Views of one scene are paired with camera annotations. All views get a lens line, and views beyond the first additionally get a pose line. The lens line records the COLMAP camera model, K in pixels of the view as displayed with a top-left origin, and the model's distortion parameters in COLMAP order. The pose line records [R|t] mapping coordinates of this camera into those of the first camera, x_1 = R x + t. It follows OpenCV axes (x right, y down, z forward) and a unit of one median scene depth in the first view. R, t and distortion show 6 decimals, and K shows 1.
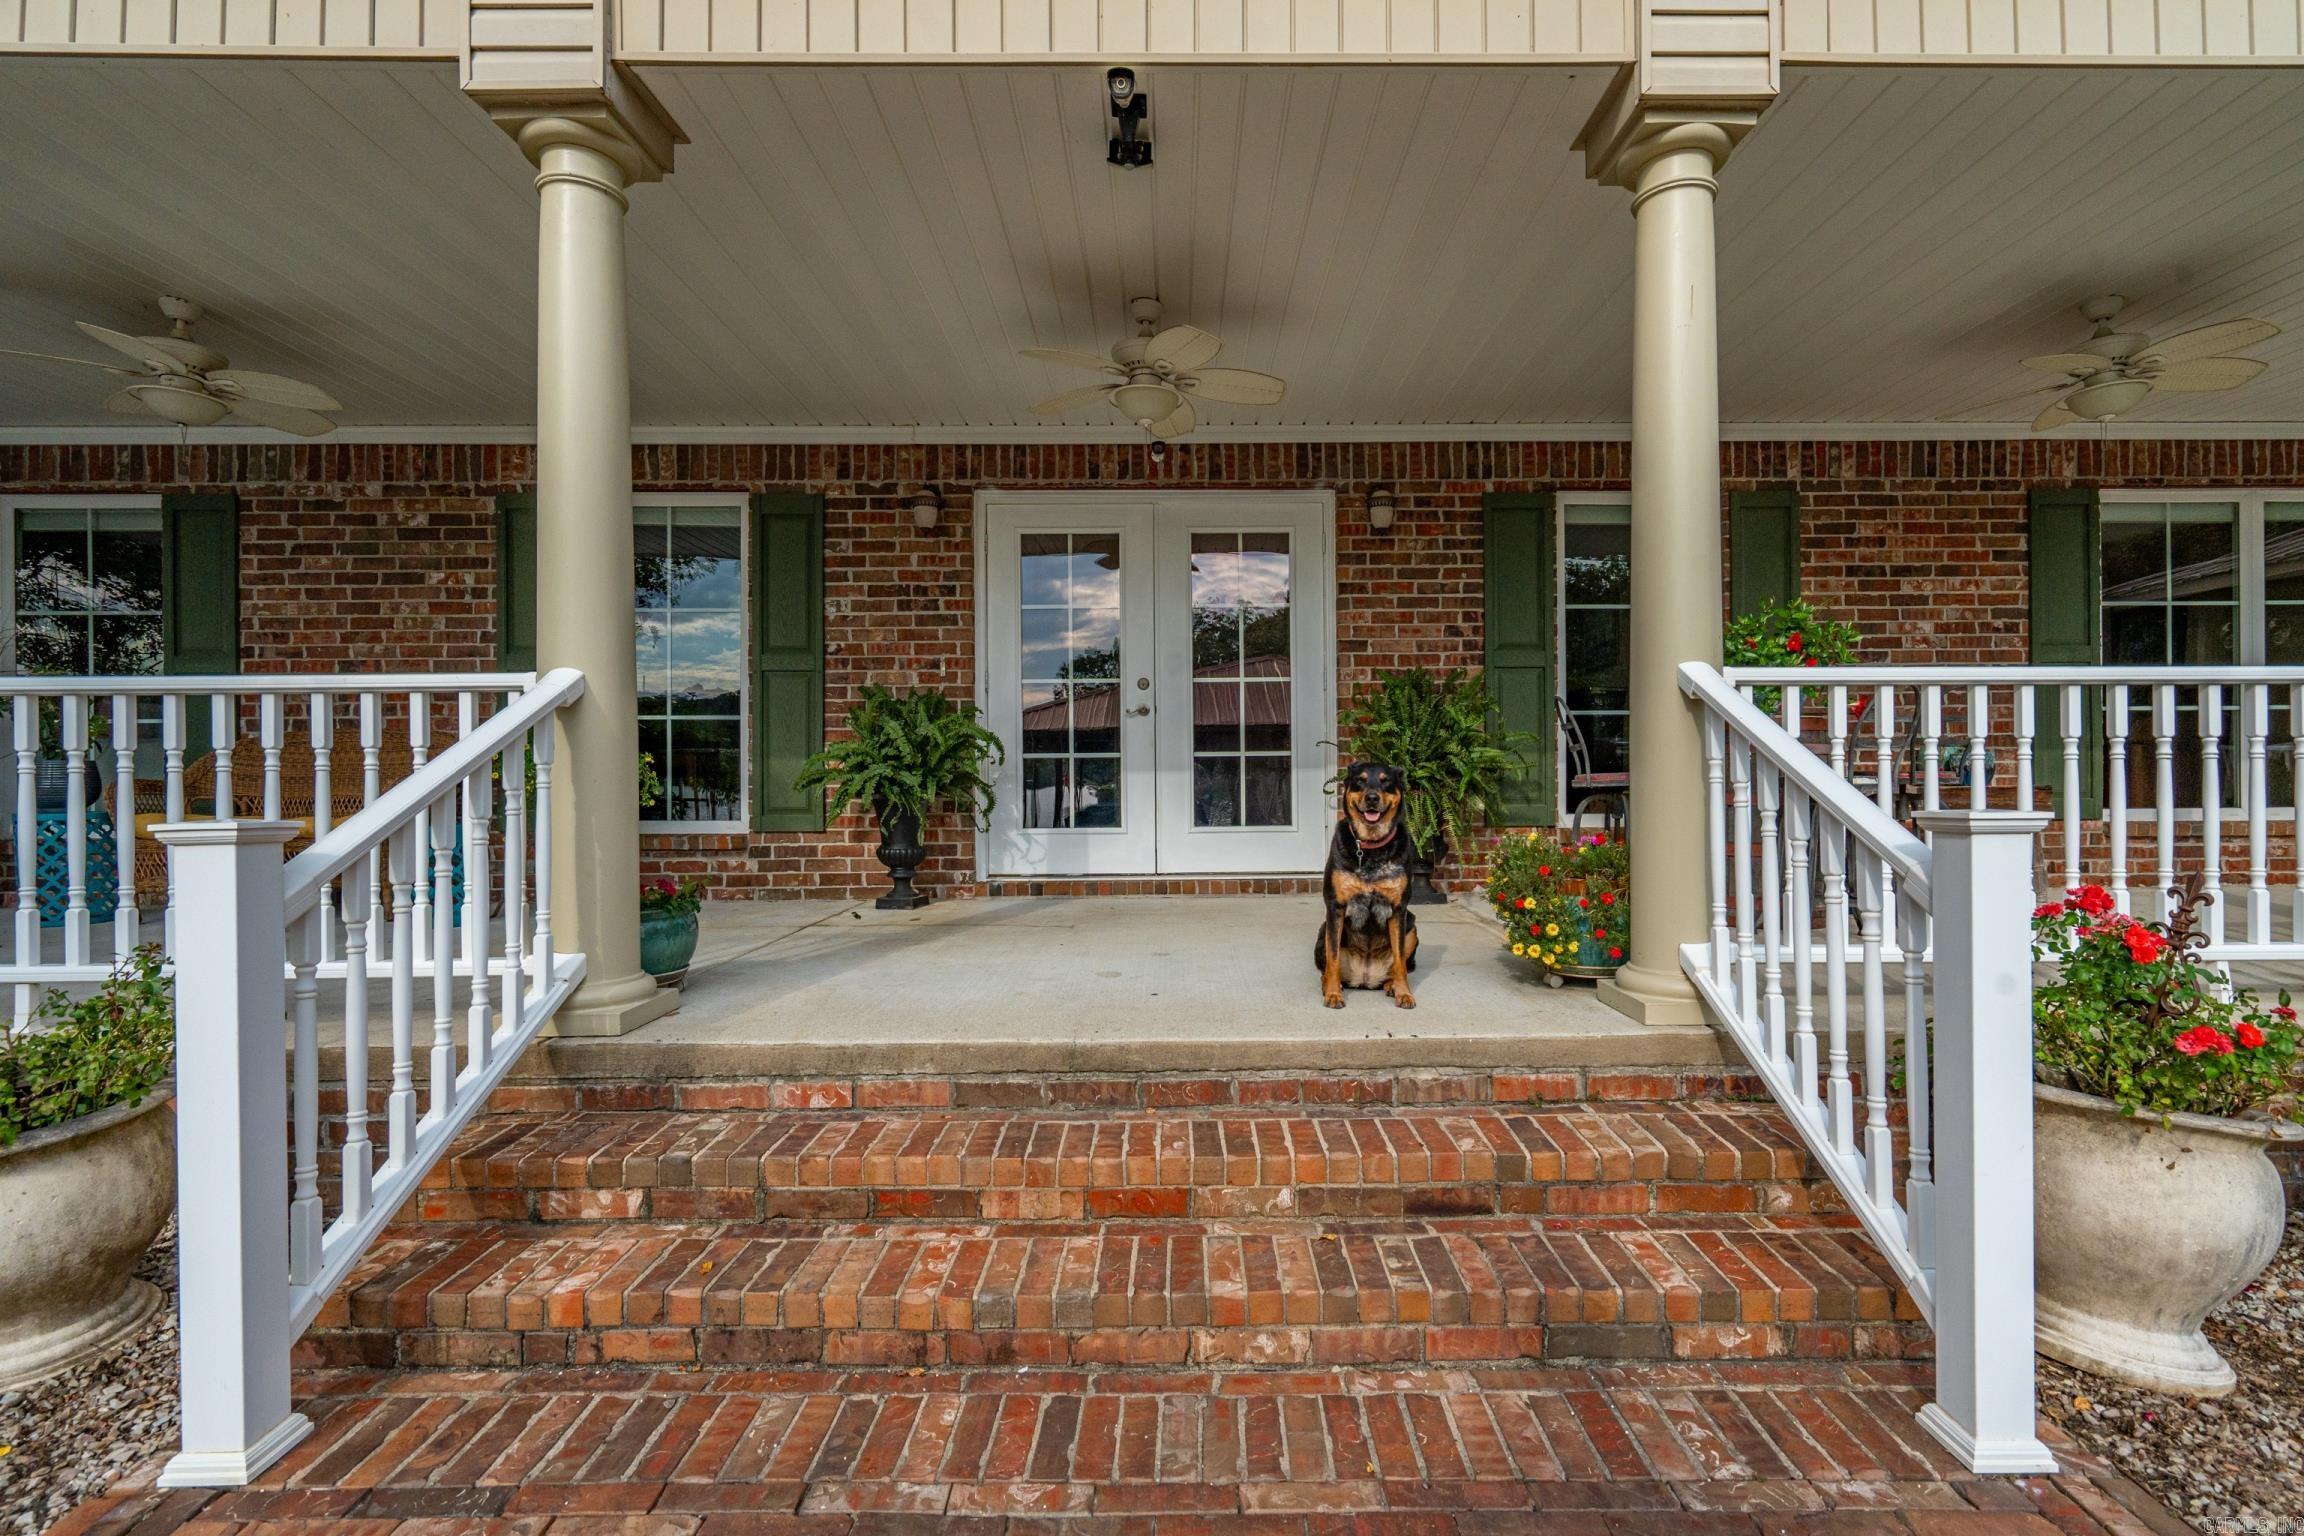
lens RADIAL K [[1039.1, 0, 1197.6], [0, 1039.1, 781.2], [0, 0, 1]] dist [-0.001060, 0.000441]
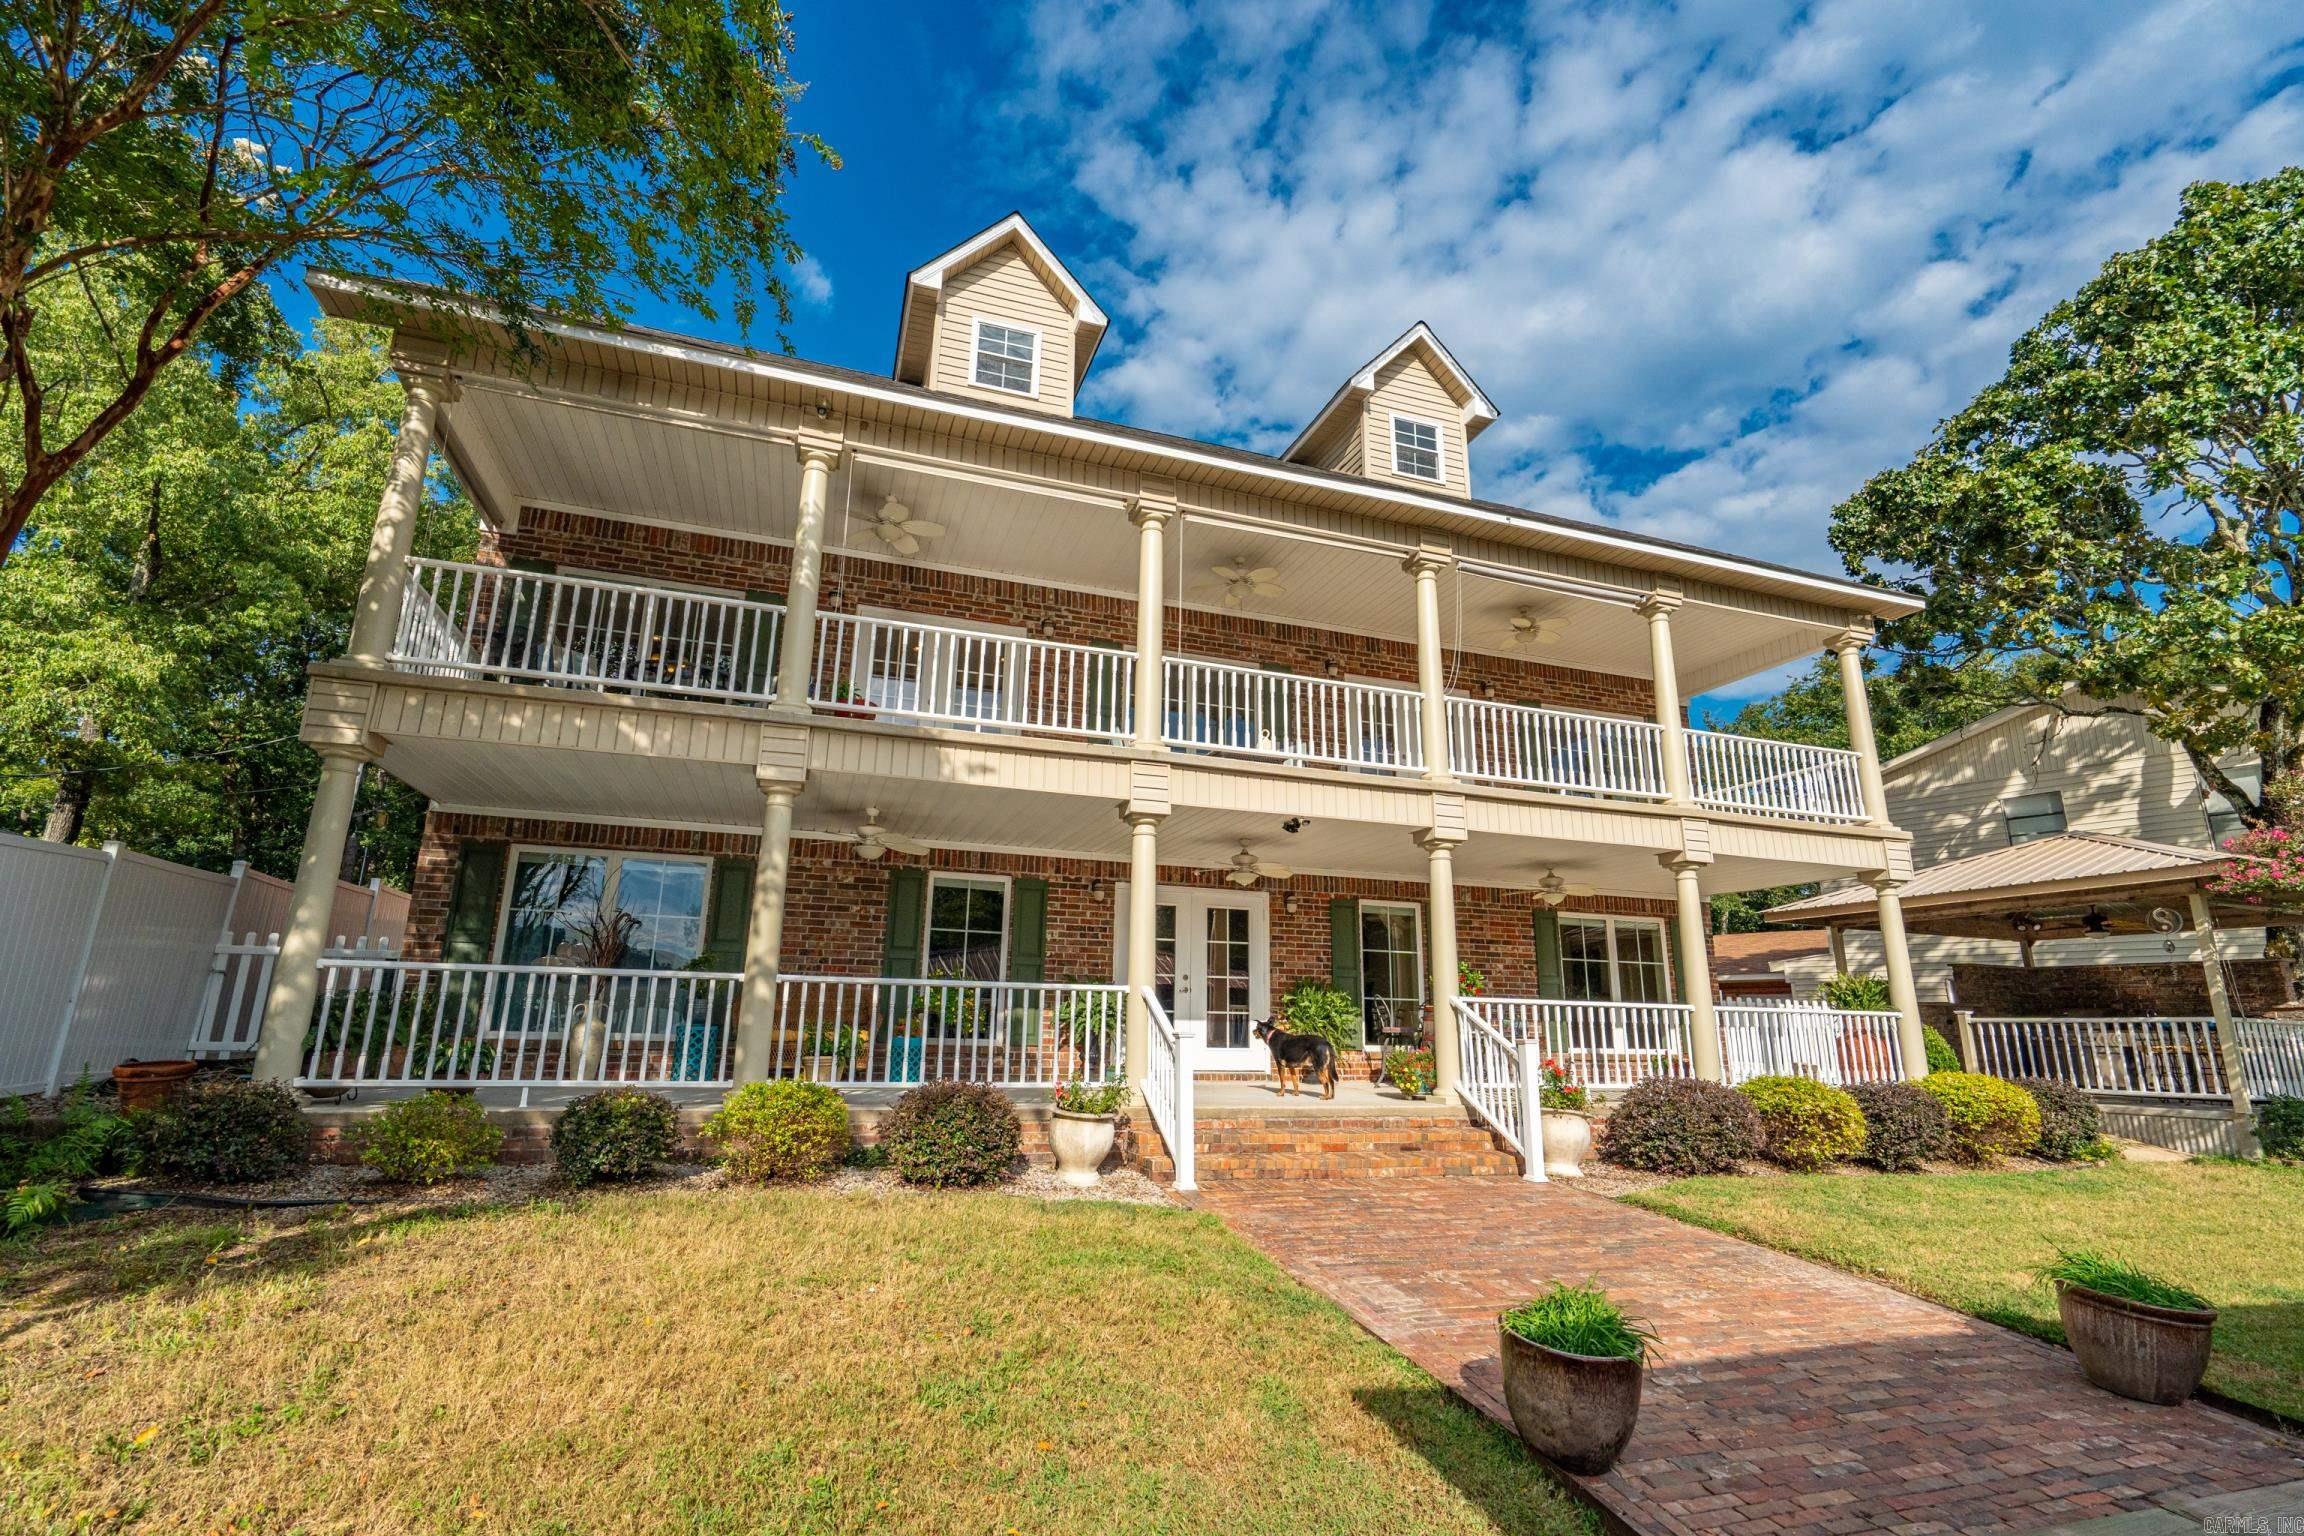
lens RADIAL K [[1039.1, 0, 1147.5], [0, 1039.1, 768.2], [0, 0, 1]] dist [-0.001060, 0.000441]
pose [[0.951612, 0.099575, 0.290724, -0.810942], [-0.026284, 0.968955, -0.245838, 0.014839], [-0.306178, 0.226300, 0.924686, -1.062662]]
